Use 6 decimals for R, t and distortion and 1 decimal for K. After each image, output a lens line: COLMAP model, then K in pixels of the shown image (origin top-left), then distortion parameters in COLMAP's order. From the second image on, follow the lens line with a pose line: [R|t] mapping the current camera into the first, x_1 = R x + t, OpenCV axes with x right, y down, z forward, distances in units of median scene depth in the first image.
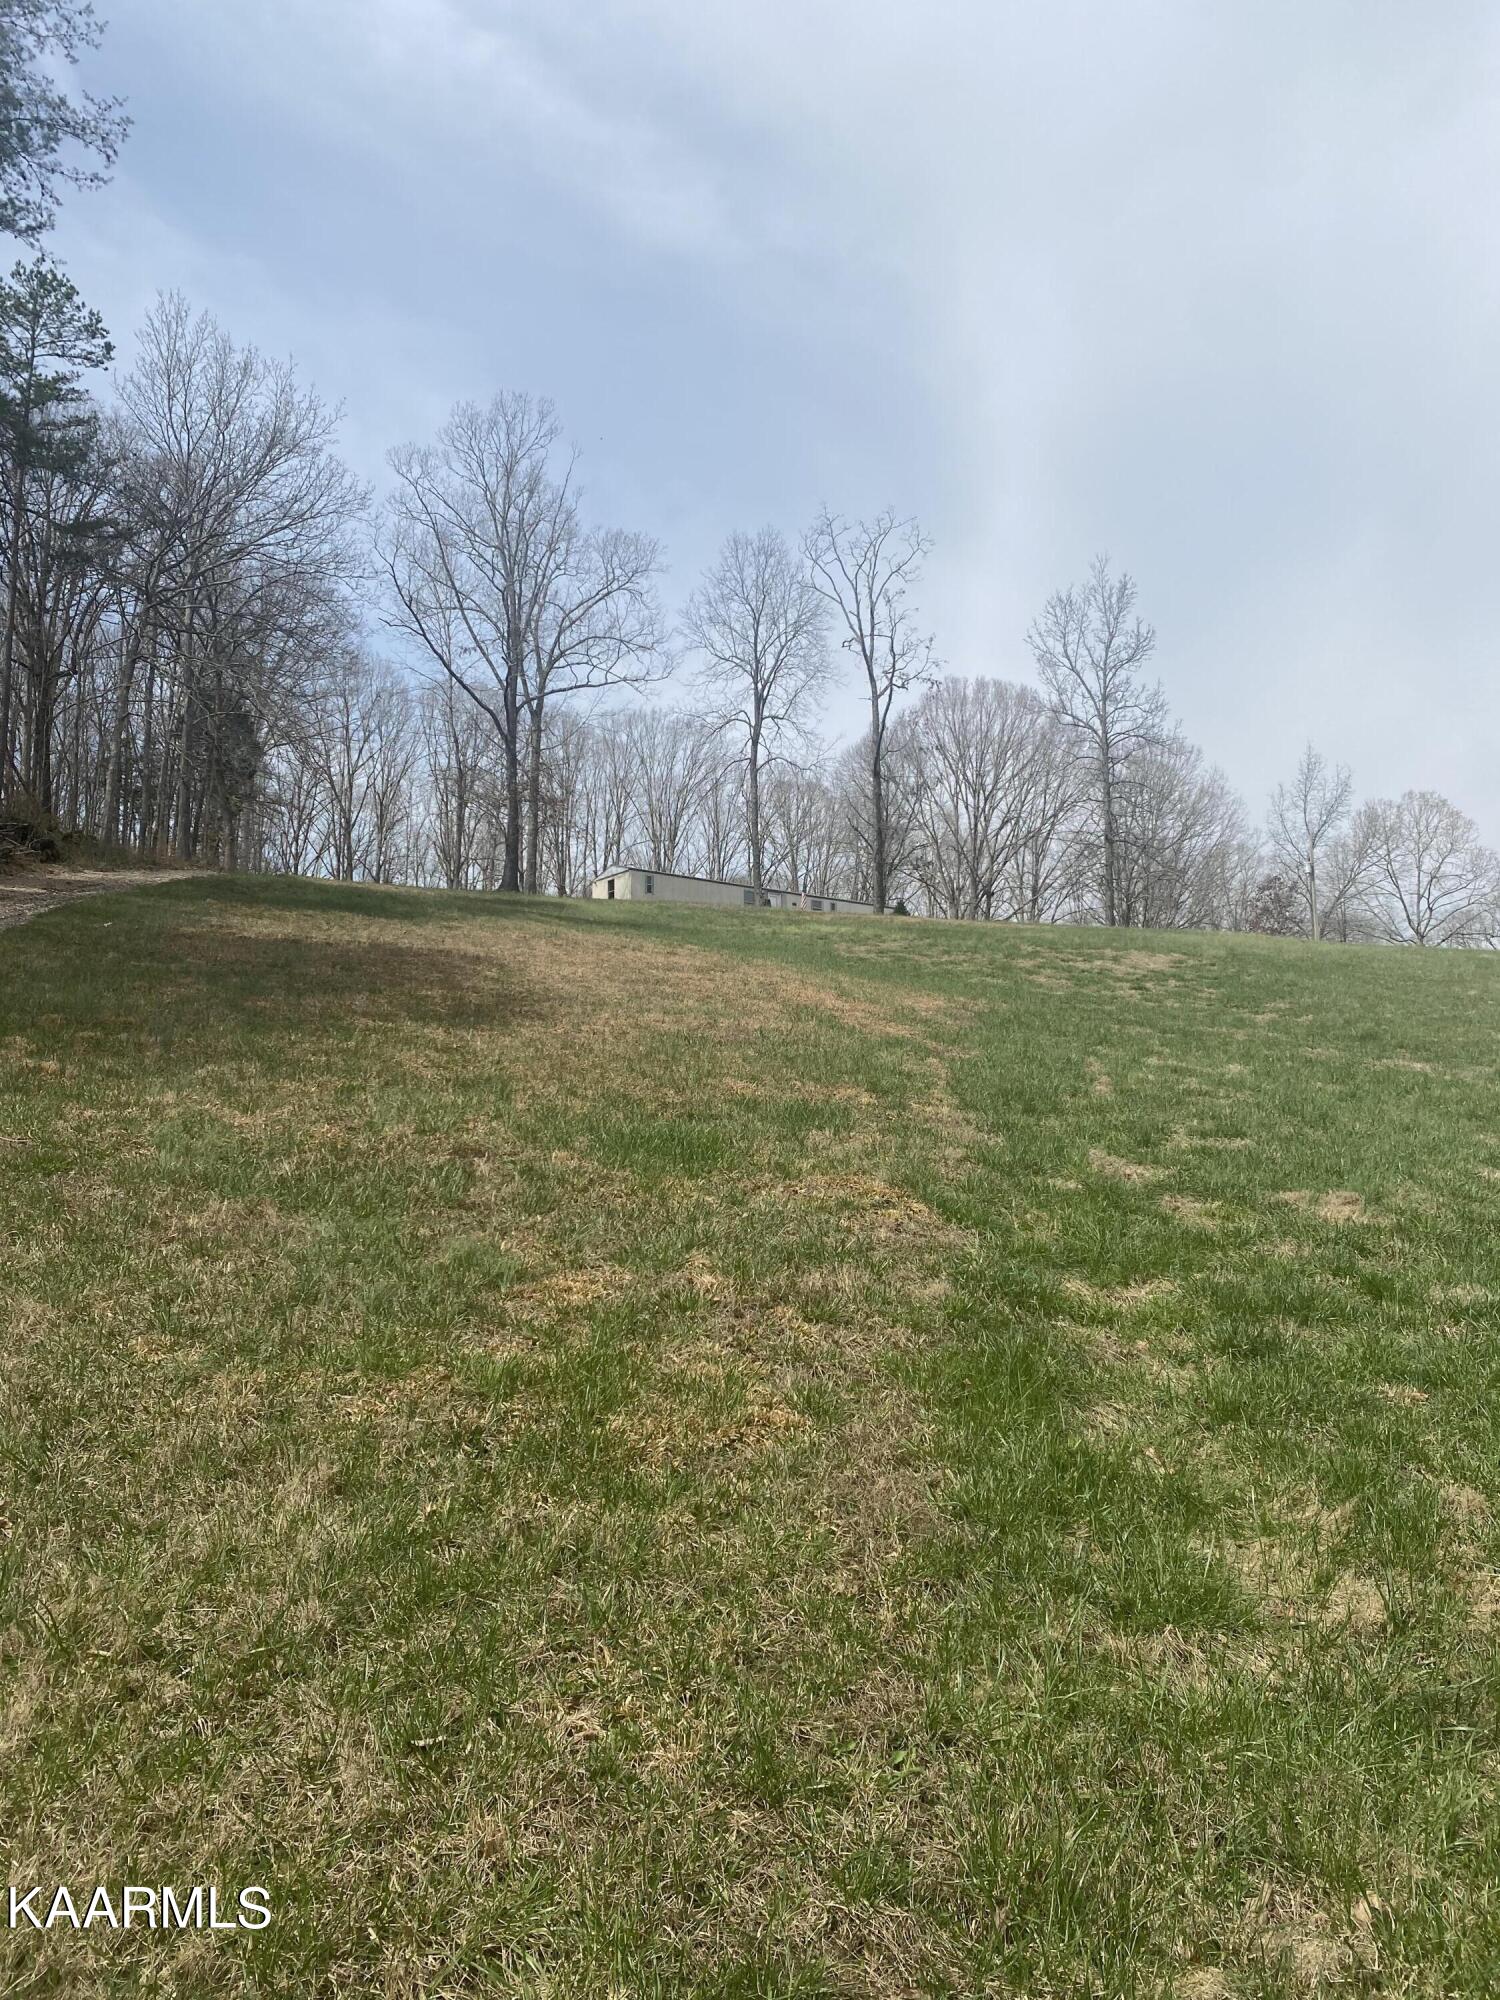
lens RADIAL K [[1524.4, 0, 753.0], [0, 1524.4, 1004.6], [0, 0, 1]] dist [0.019775, -0.014034]
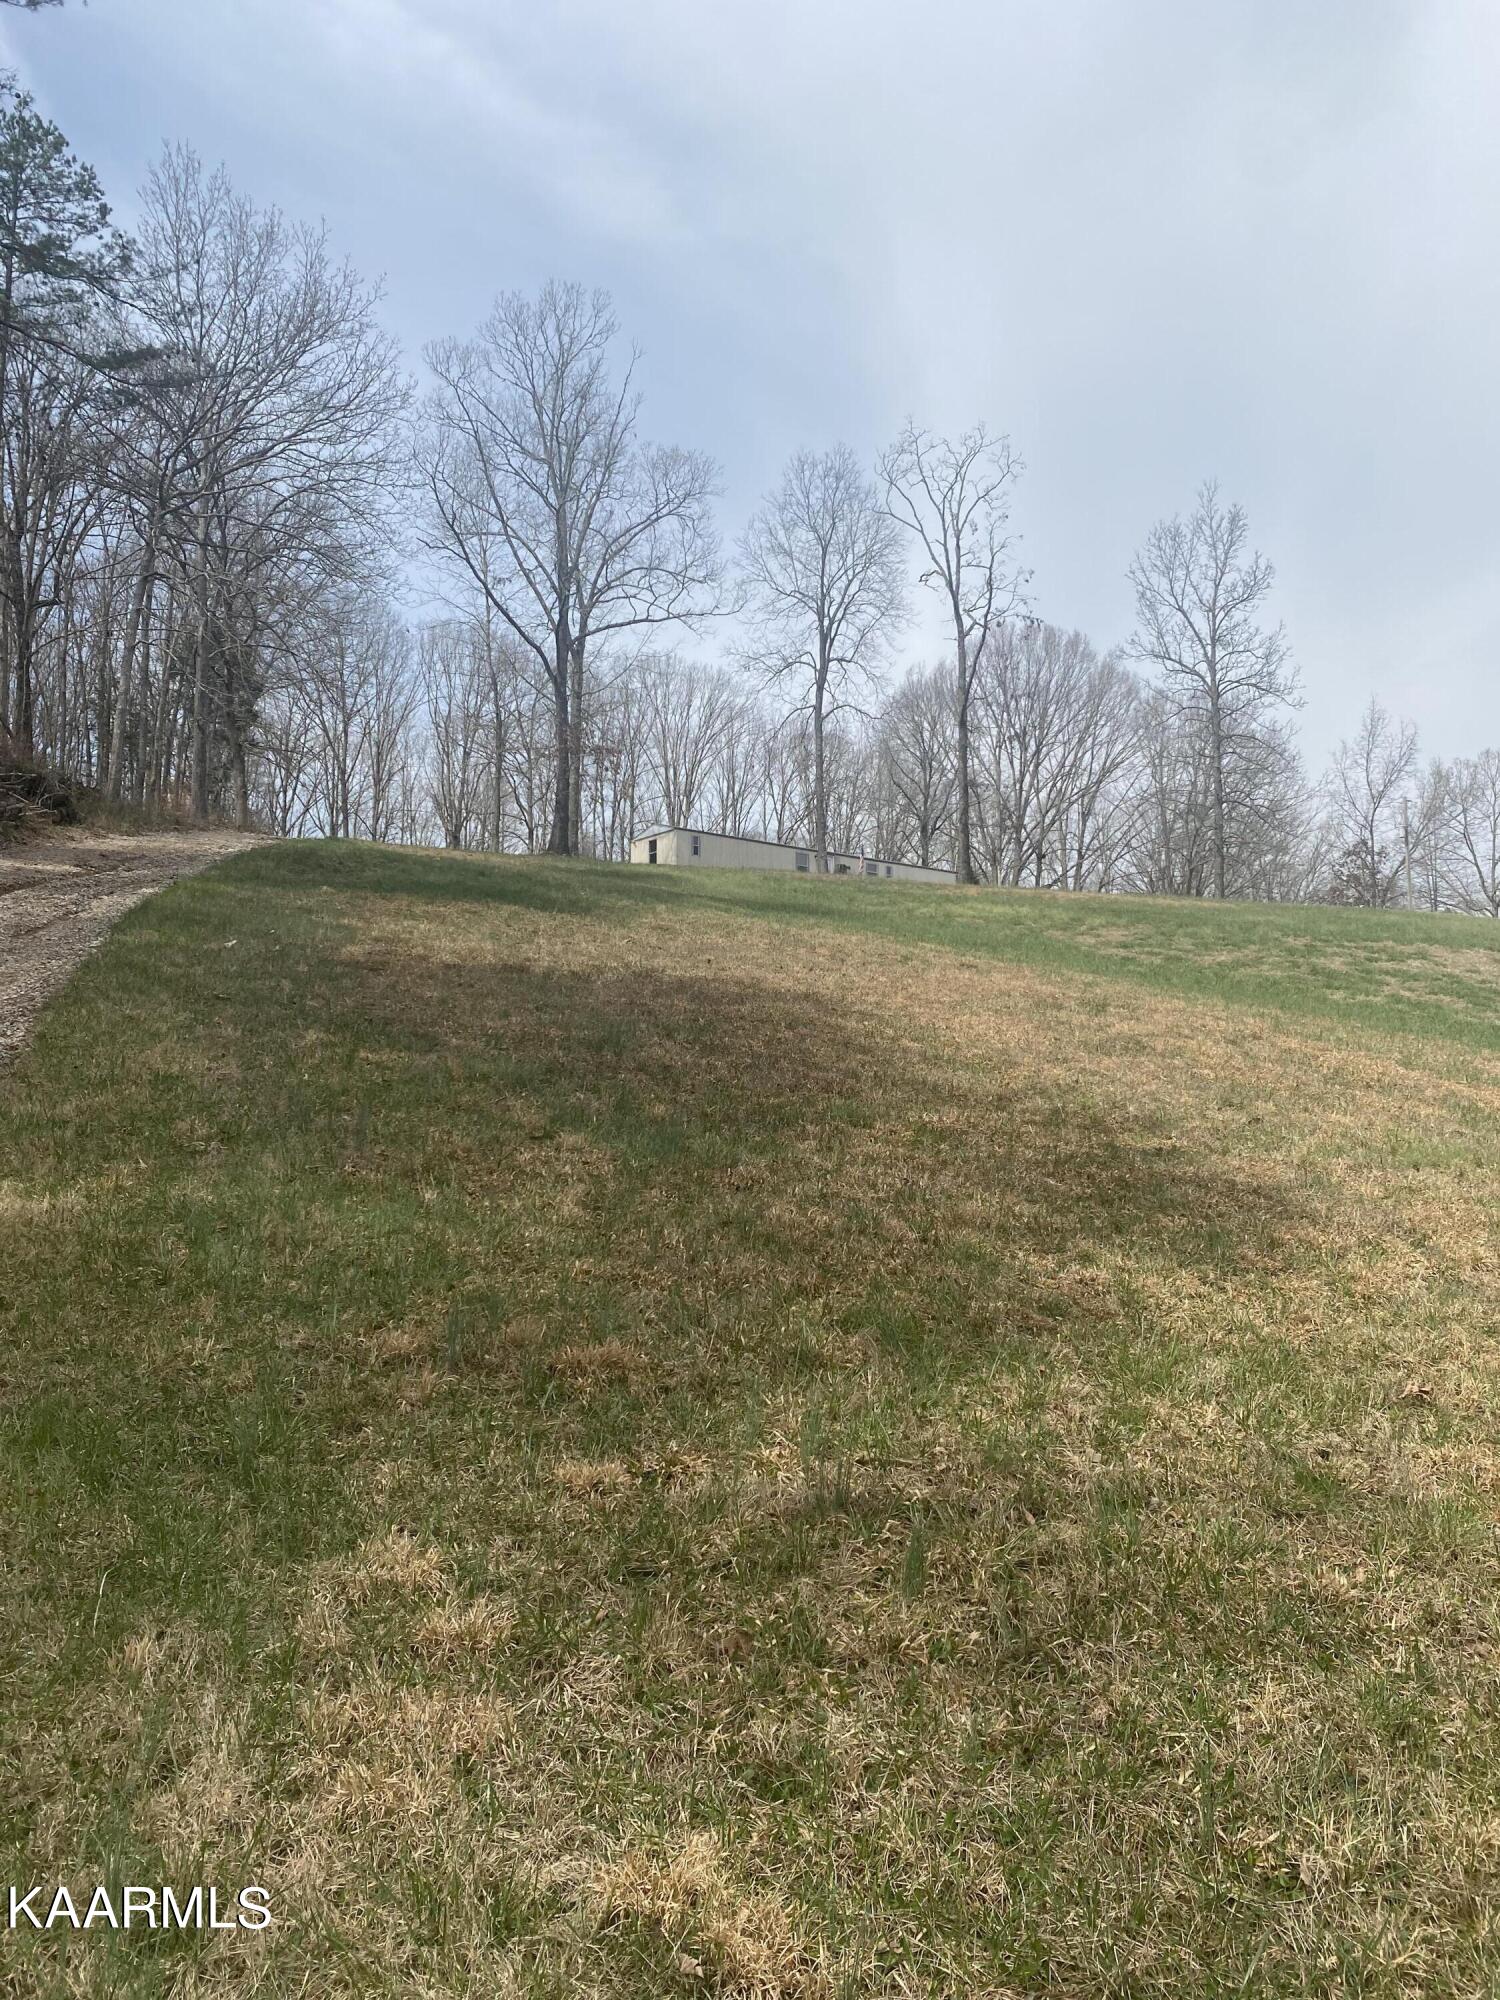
lens RADIAL K [[1524.4, 0, 745.4], [0, 1524.4, 993.7], [0, 0, 1]] dist [0.019775, -0.014034]
pose [[0.999799, 0.005304, 0.019342, -0.060270], [-0.005740, 0.999729, 0.022542, -0.012419], [-0.019217, -0.022648, 0.999559, 0.101851]]
